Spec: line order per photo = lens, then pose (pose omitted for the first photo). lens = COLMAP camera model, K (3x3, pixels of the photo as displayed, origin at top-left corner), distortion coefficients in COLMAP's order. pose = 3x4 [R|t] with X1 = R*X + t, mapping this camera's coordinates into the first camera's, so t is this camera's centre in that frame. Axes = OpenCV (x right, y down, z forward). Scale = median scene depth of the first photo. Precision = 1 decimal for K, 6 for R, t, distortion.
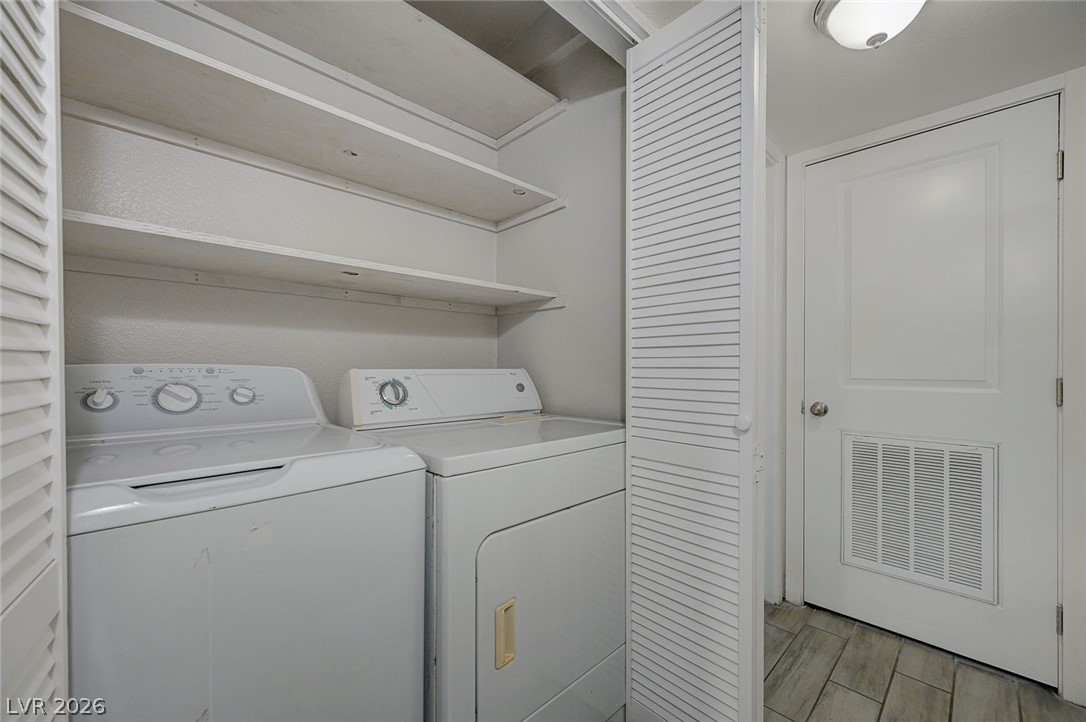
lens RADIAL K [[431.6, 0, 544.1], [0, 431.6, 365.3], [0, 0, 1]] dist [-0.000159, 0.000357]
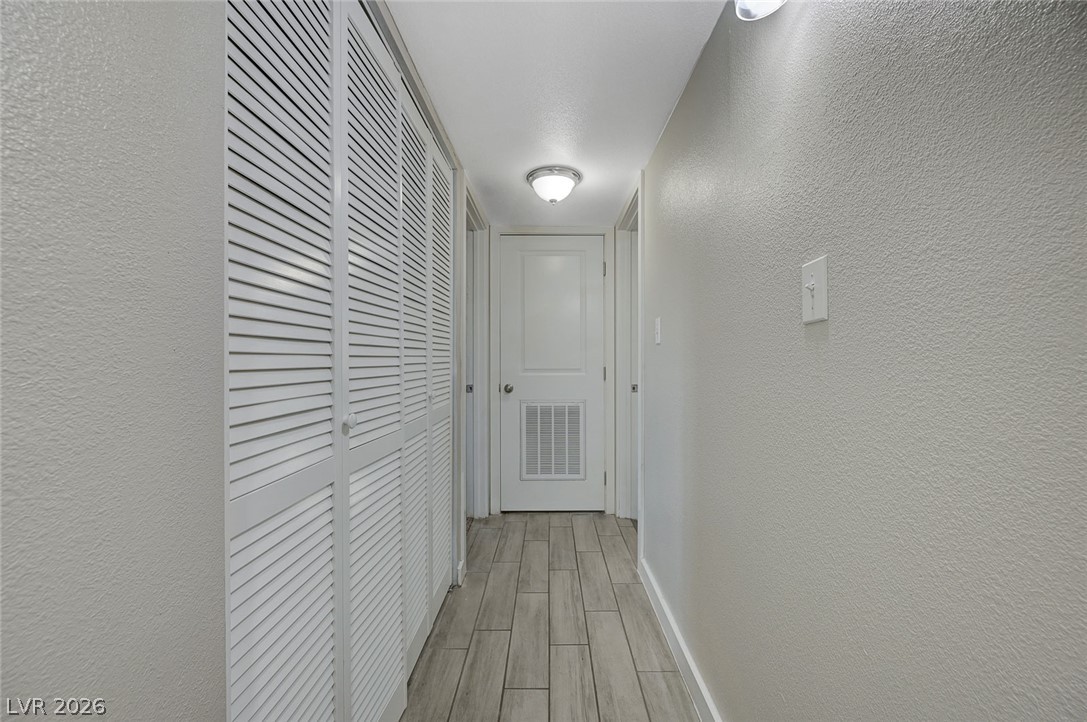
lens RADIAL K [[432.0, 0, 551.1], [0, 432.0, 358.2], [0, 0, 1]] dist [-0.000159, 0.000357]
pose [[0.701060, -0.001104, 0.713102, -0.457046], [0.002561, 0.999996, -0.000969, -0.010736], [-0.713098, 0.002506, 0.701060, -0.275754]]
